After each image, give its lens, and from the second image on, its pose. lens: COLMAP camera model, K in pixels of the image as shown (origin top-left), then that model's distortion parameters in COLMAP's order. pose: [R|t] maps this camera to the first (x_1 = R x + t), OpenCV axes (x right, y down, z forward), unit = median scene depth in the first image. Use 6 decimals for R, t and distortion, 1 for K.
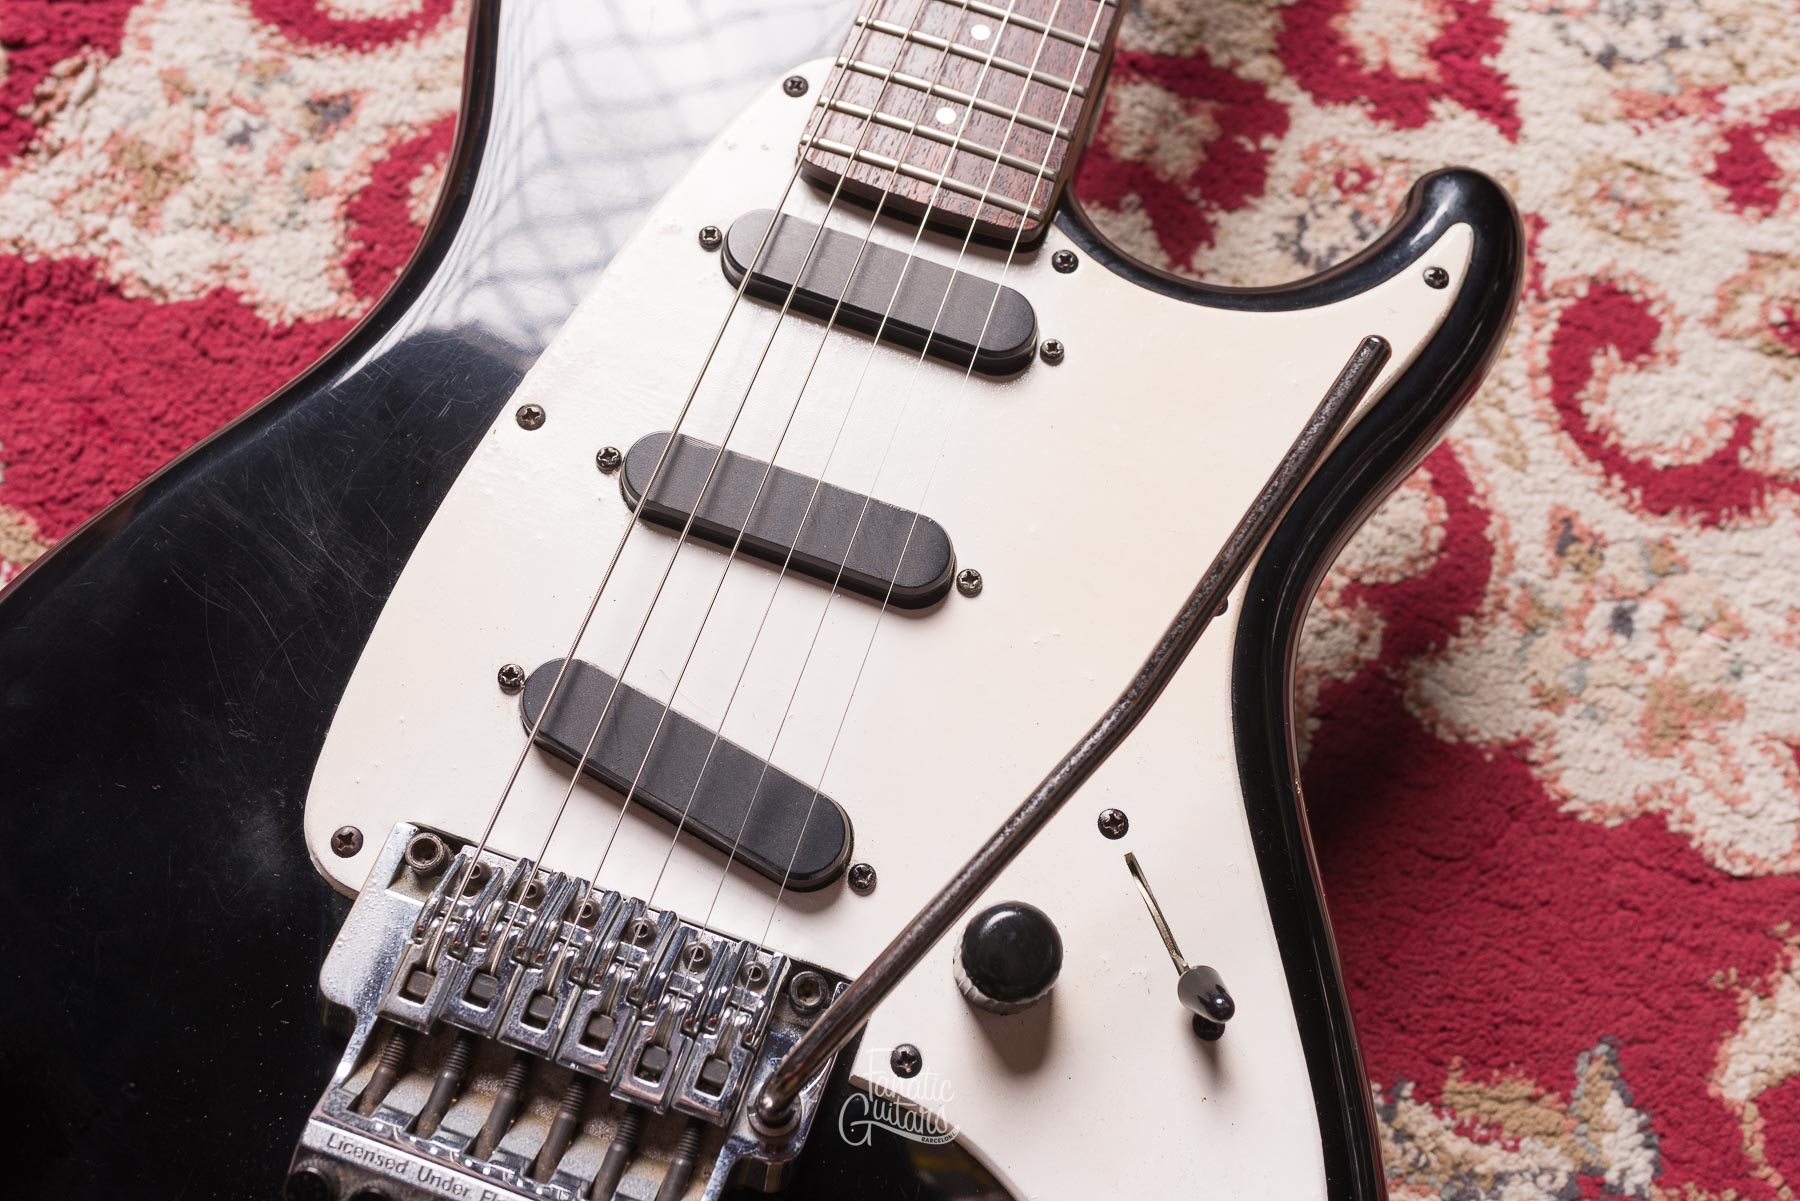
lens RADIAL K [[1784.2, 0, 899.8], [0, 1784.2, 601.0], [0, 0, 1]] dist [0.003931, -0.003010]
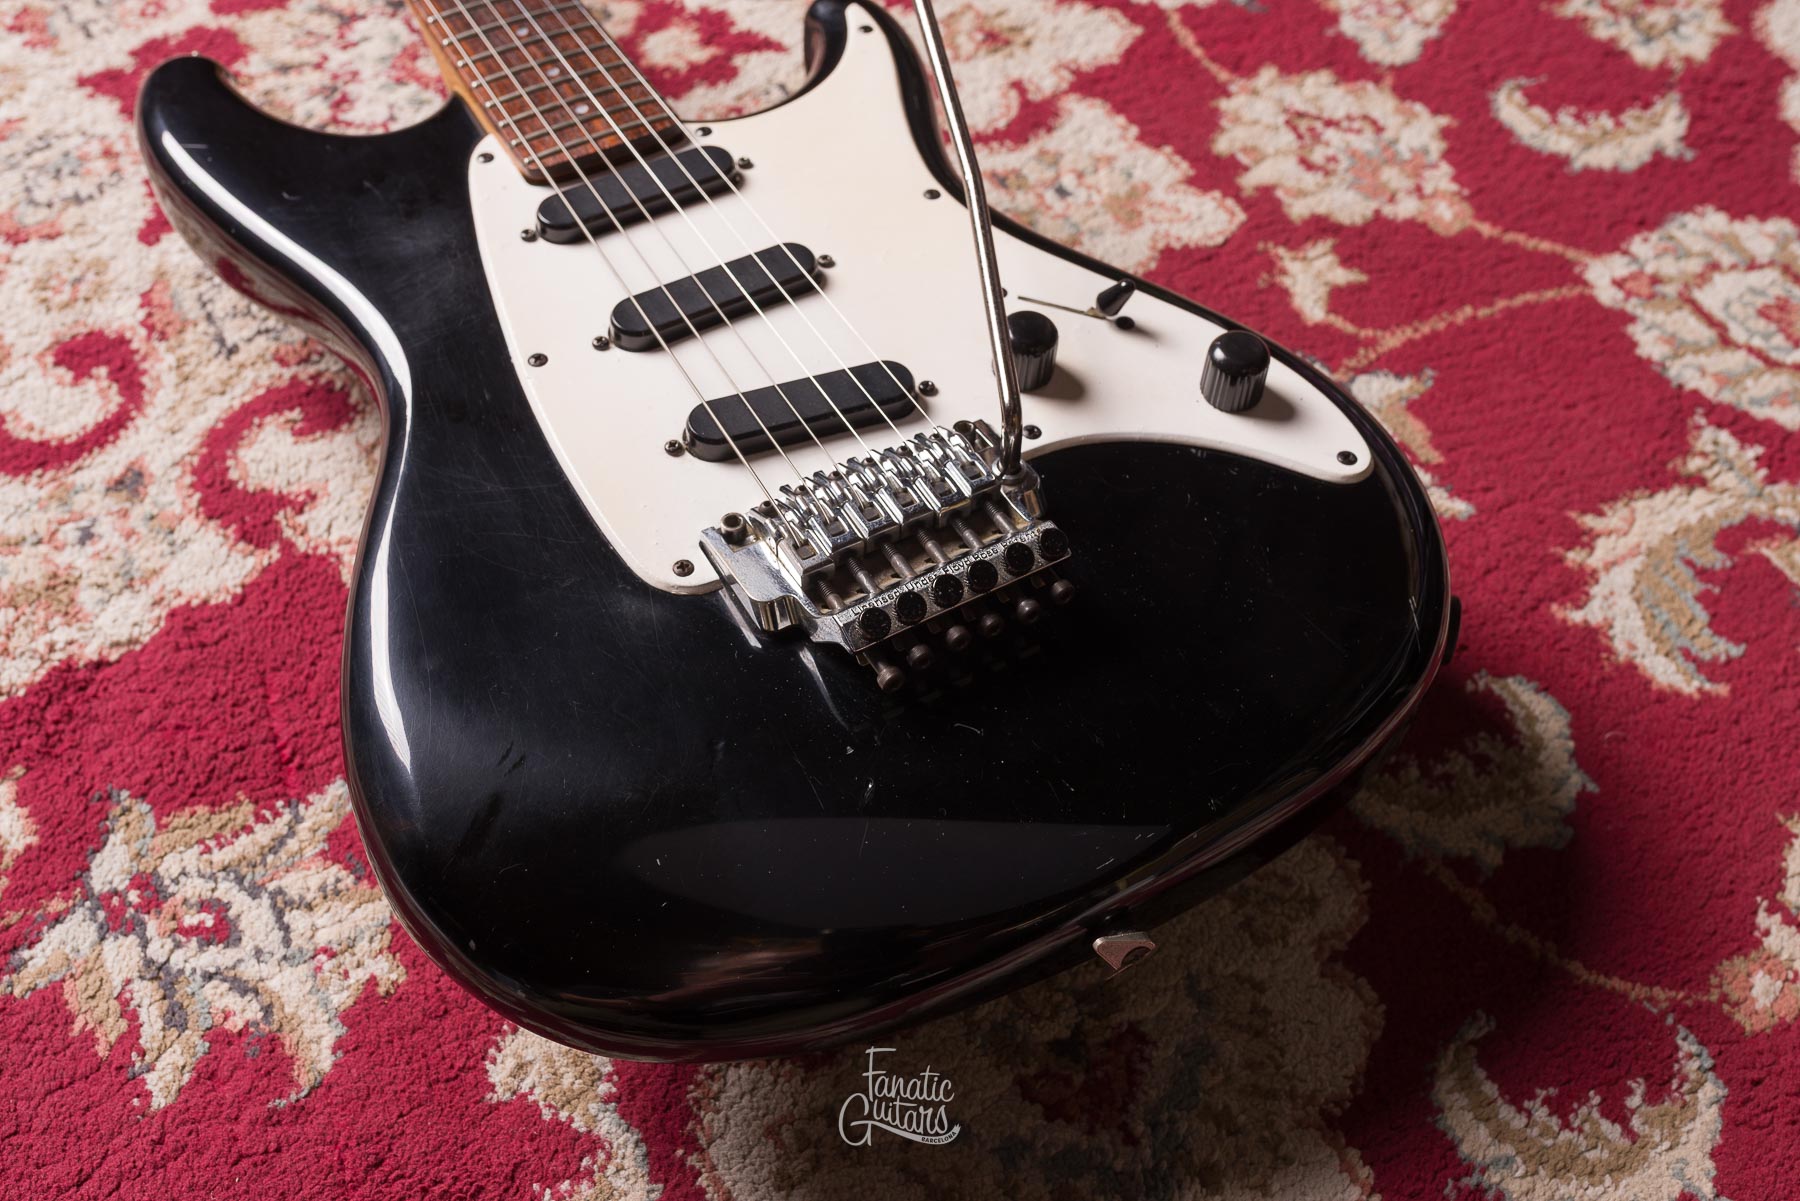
lens RADIAL K [[1760.3, 0, 901.0], [0, 1760.3, 601.3], [0, 0, 1]] dist [0.001873, -0.002633]
pose [[0.652036, -0.618066, 0.439139, -0.580346], [0.709611, 0.701462, -0.066362, 0.258780], [-0.267023, 0.354888, 0.895965, -0.228750]]
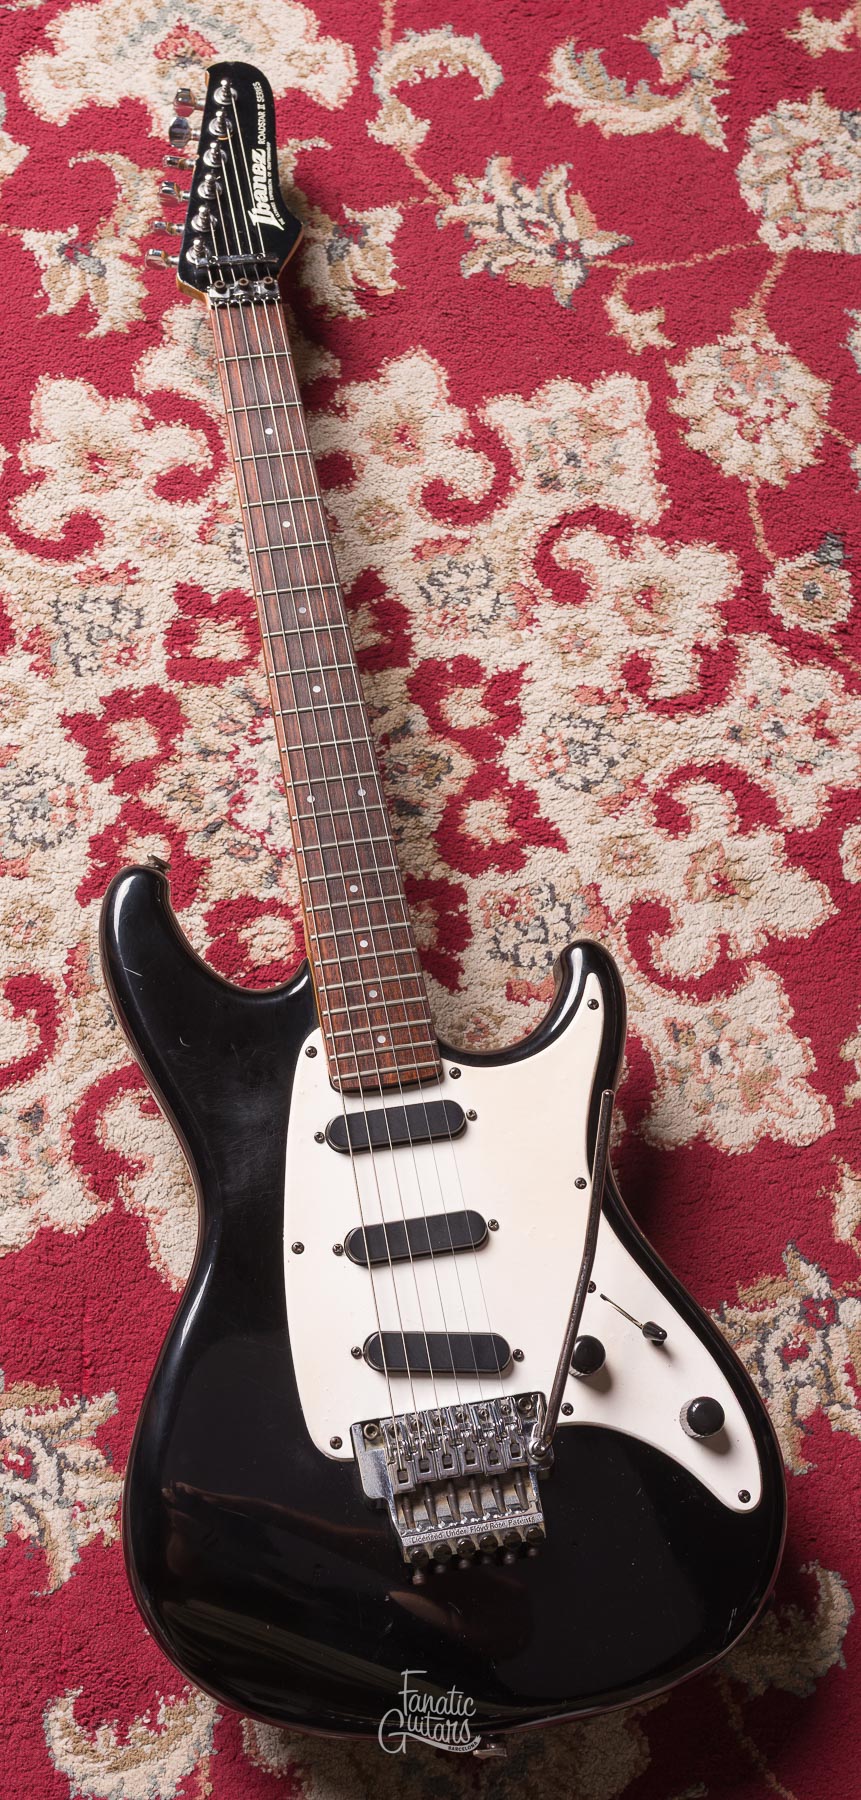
lens RADIAL K [[1953.2, 0, 367.1], [0, 1953.2, 899.4], [0, 0, 1]] dist [-0.006002, 0.004509]
pose [[0.874740, -0.447411, 0.186155, -0.302666], [0.437583, 0.894328, 0.093263, -0.541351], [-0.208210, -0.000122, 0.978084, -1.168514]]
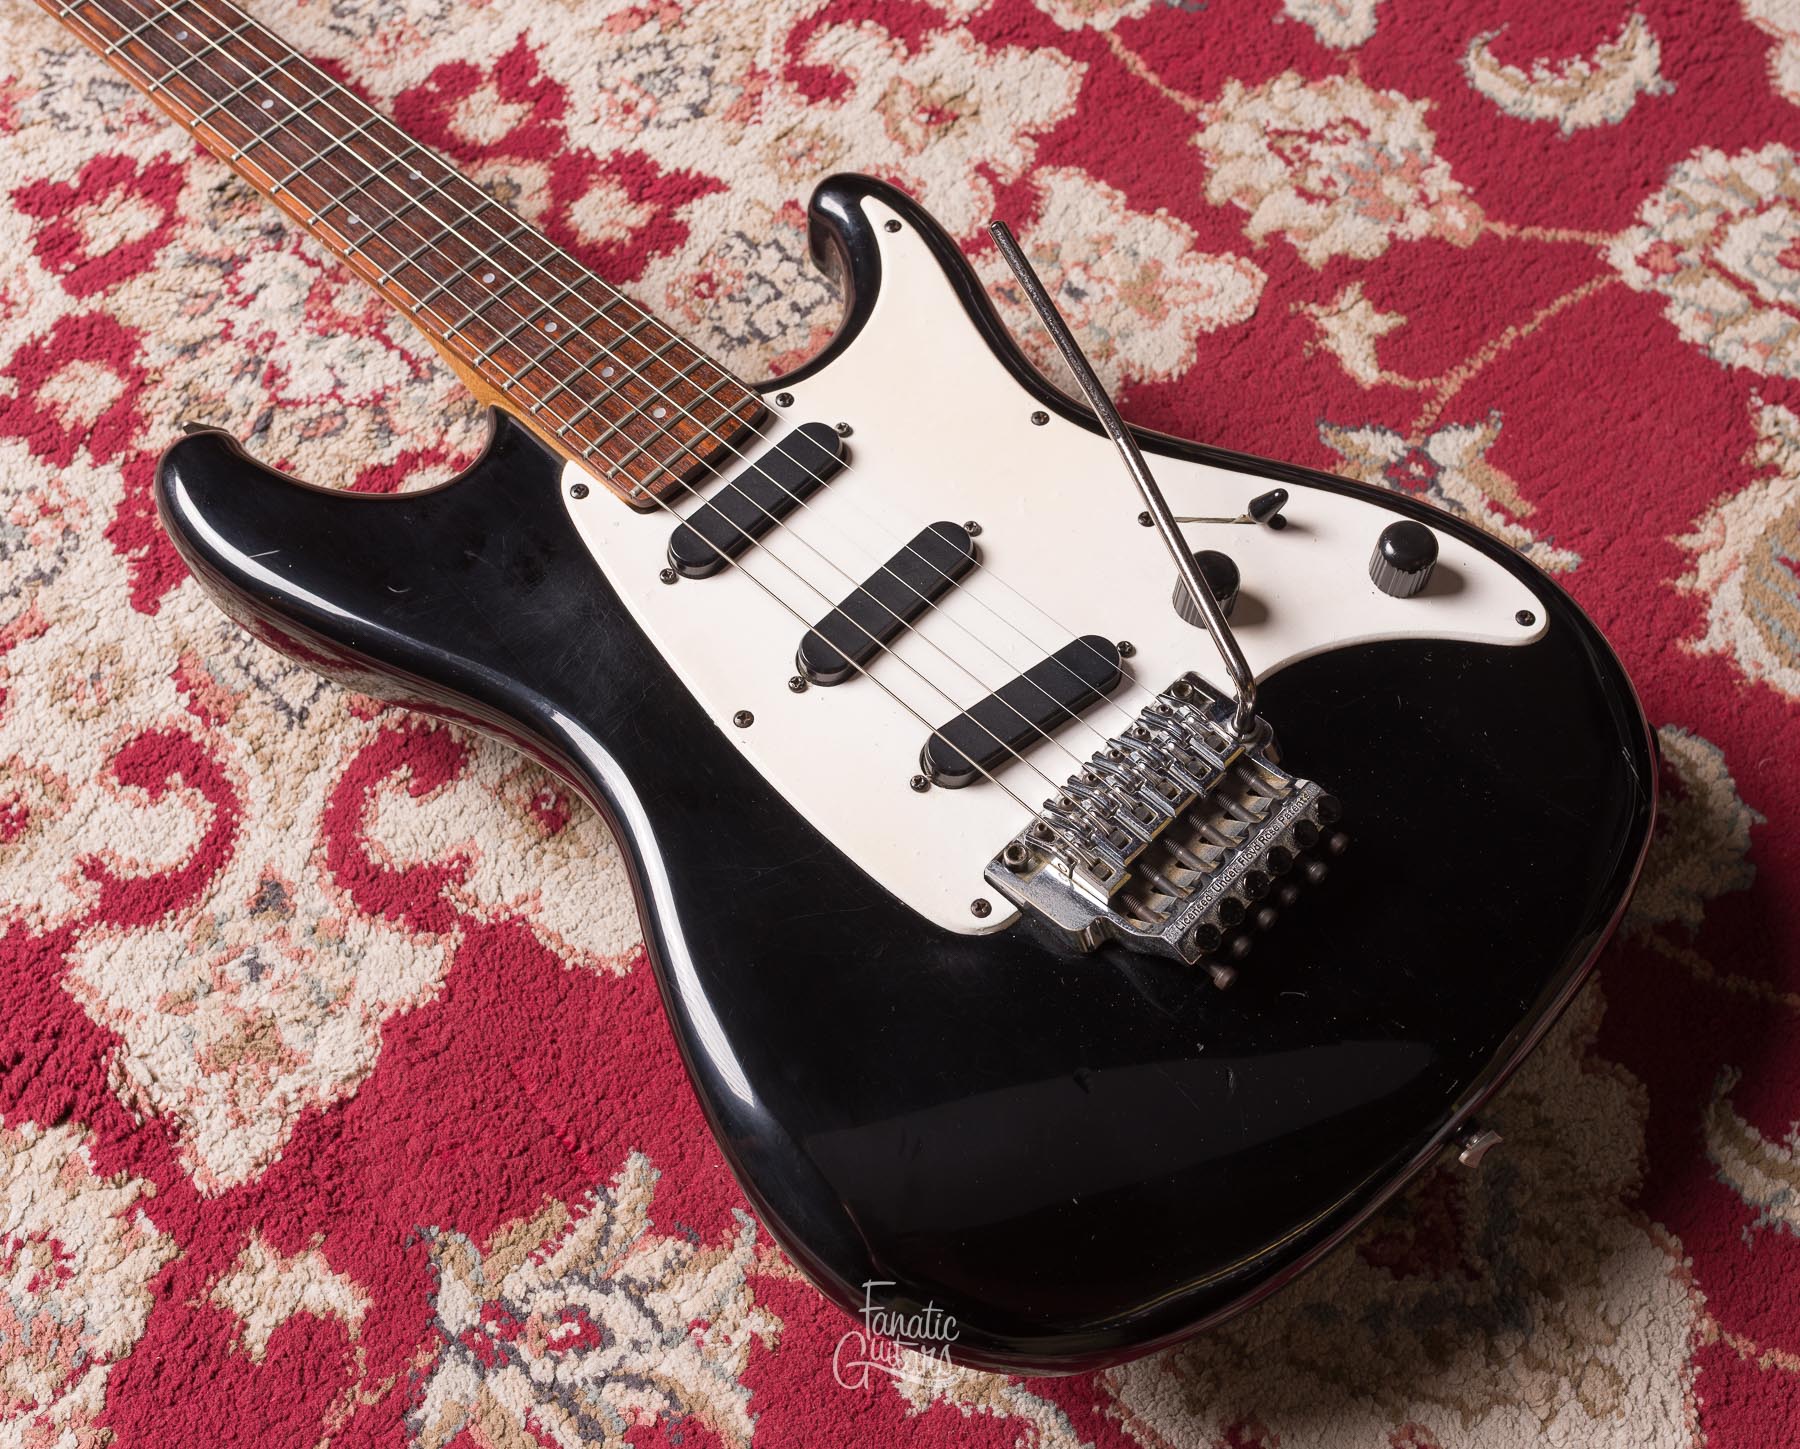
lens RADIAL K [[2179.1, 0, 938.1], [0, 2179.1, 758.7], [0, 0, 1]] dist [-0.002656, 0.002677]
pose [[0.404049, -0.826798, 0.391342, -0.651649], [0.856763, 0.491942, 0.154756, -0.170645], [-0.320470, 0.272758, 0.907139, -0.491261]]
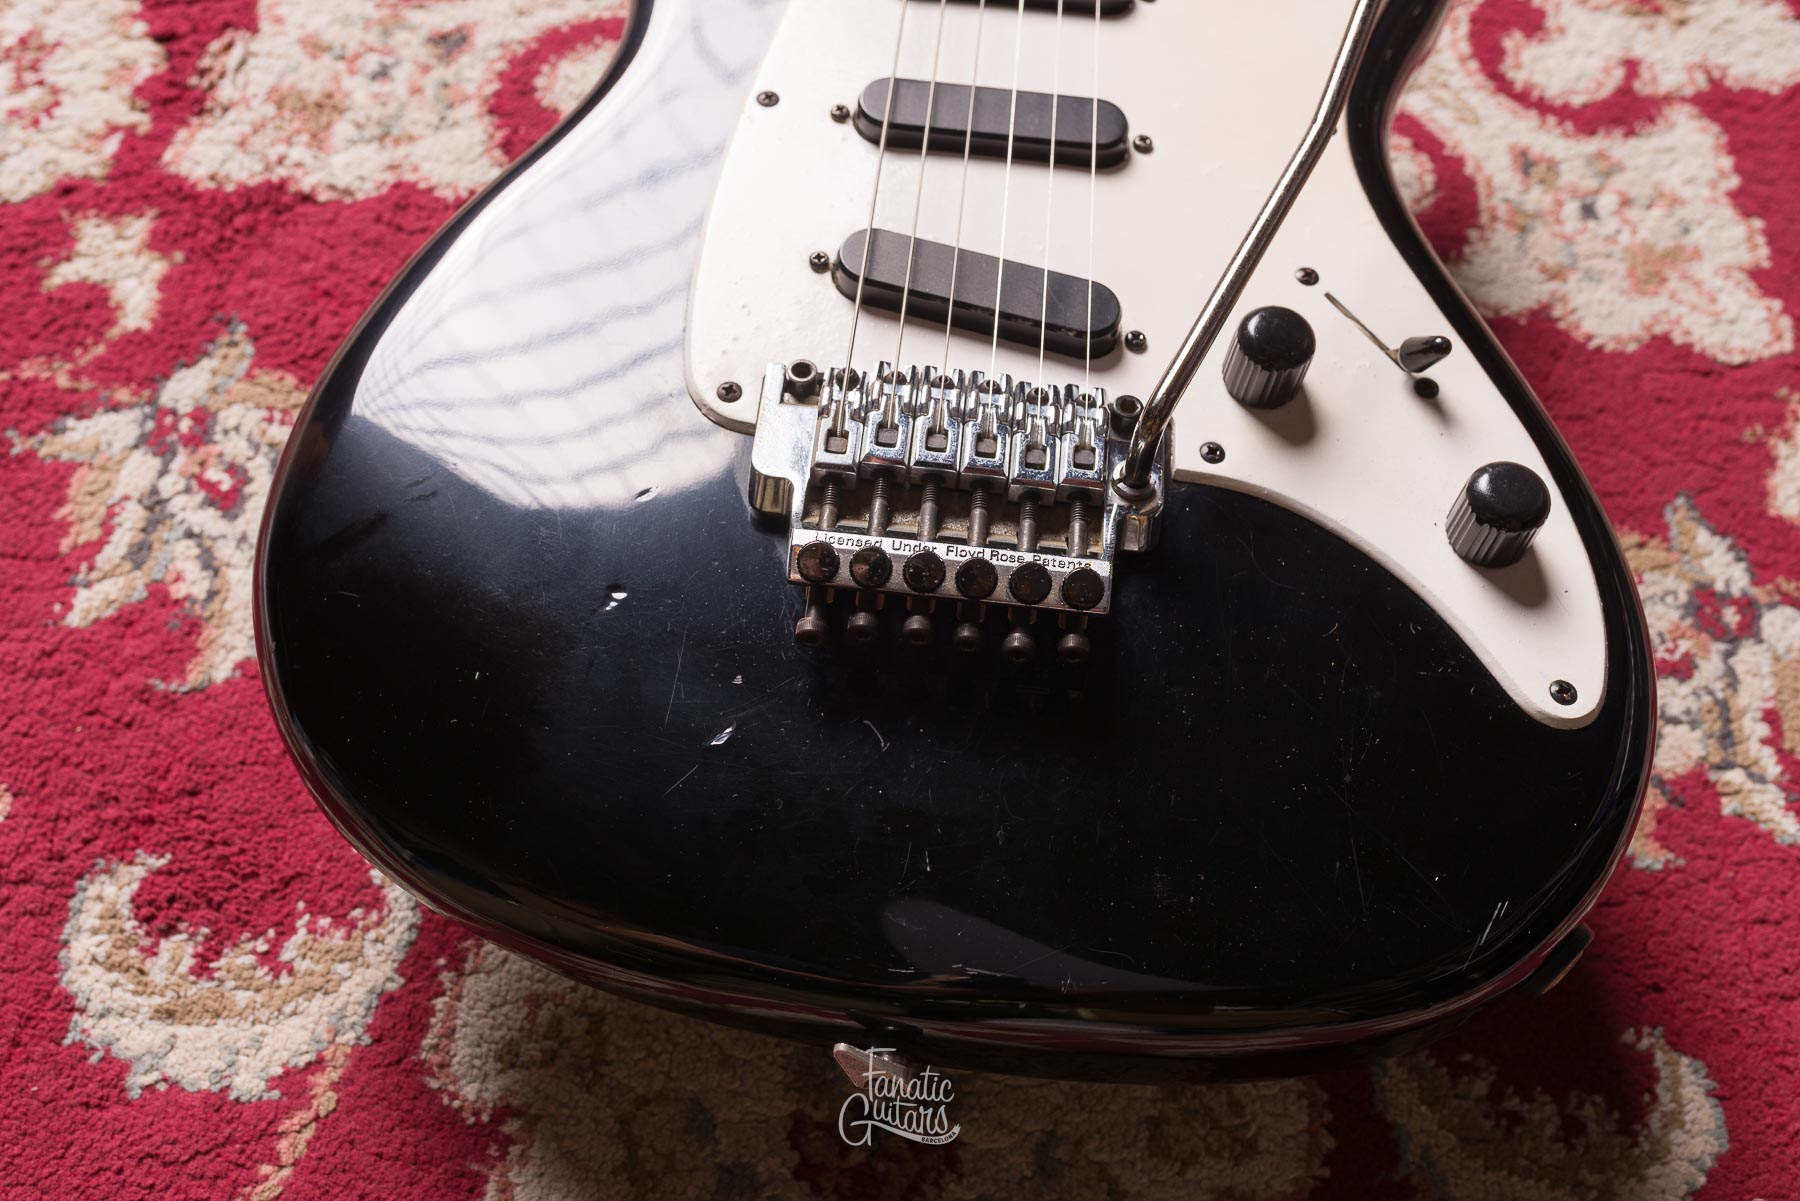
lens RADIAL K [[1778.4, 0, 900.4], [0, 1778.4, 601.1], [0, 0, 1]] dist [0.005720, -0.006049]
pose [[0.971027, -0.209074, 0.115740, -0.252334], [0.223731, 0.965553, -0.132861, 0.318605], [-0.083975, 0.154906, 0.984354, -0.134645]]
